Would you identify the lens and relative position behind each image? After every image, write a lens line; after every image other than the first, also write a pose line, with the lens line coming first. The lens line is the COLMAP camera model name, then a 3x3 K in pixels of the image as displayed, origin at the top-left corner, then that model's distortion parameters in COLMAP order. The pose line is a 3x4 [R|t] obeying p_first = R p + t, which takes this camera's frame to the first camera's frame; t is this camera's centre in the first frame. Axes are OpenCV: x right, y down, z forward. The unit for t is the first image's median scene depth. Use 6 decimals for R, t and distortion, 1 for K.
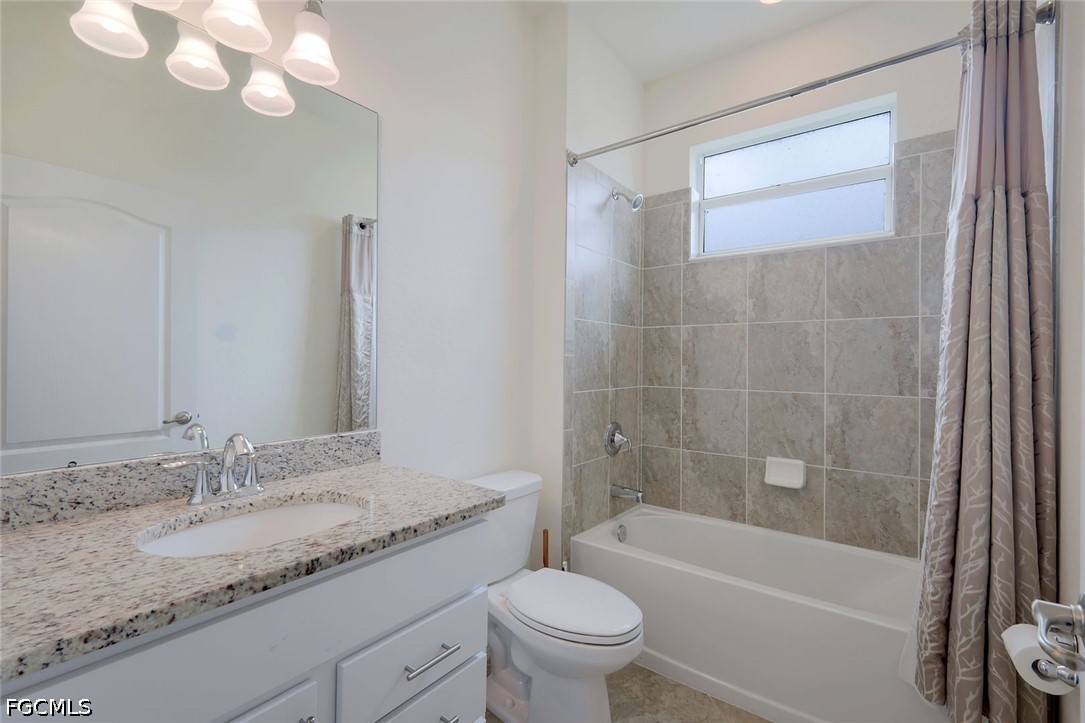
lens RADIAL K [[493.0, 0, 539.6], [0, 493.0, 361.5], [0, 0, 1]] dist [-0.005971, -0.000285]
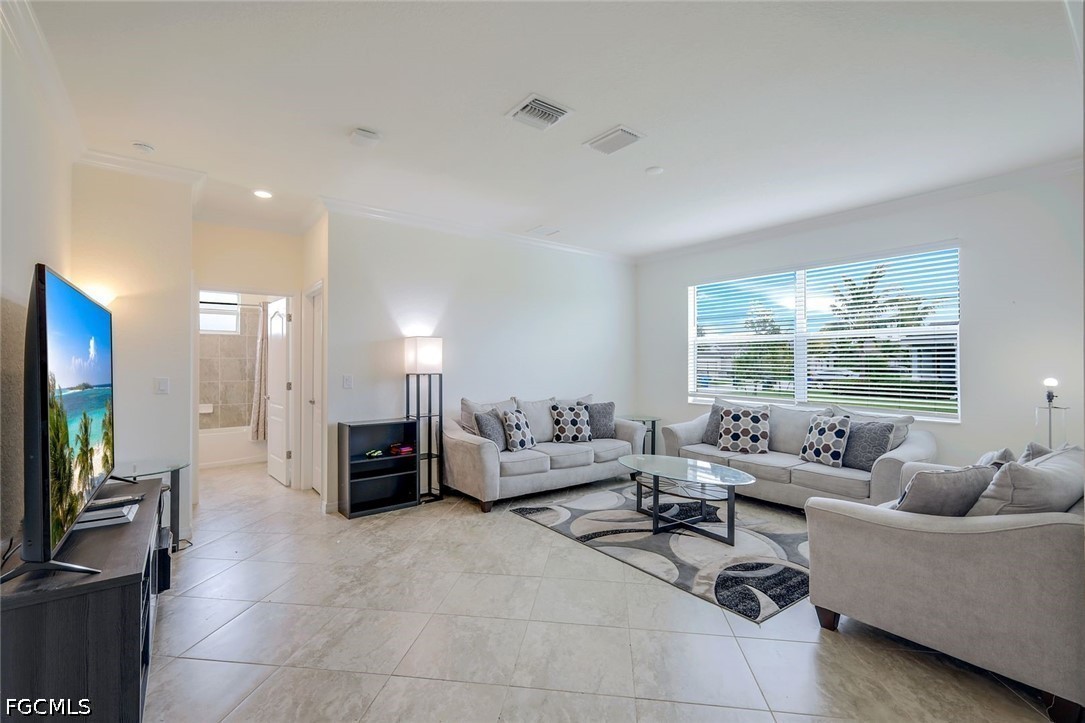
lens RADIAL K [[493.0, 0, 545.1], [0, 493.0, 365.4], [0, 0, 1]] dist [-0.005971, -0.000285]
pose [[0.283025, -0.010828, 0.959051, -1.918614], [0.004326, 0.999941, 0.010013, -0.060831], [-0.959103, 0.001315, 0.283055, -1.964373]]
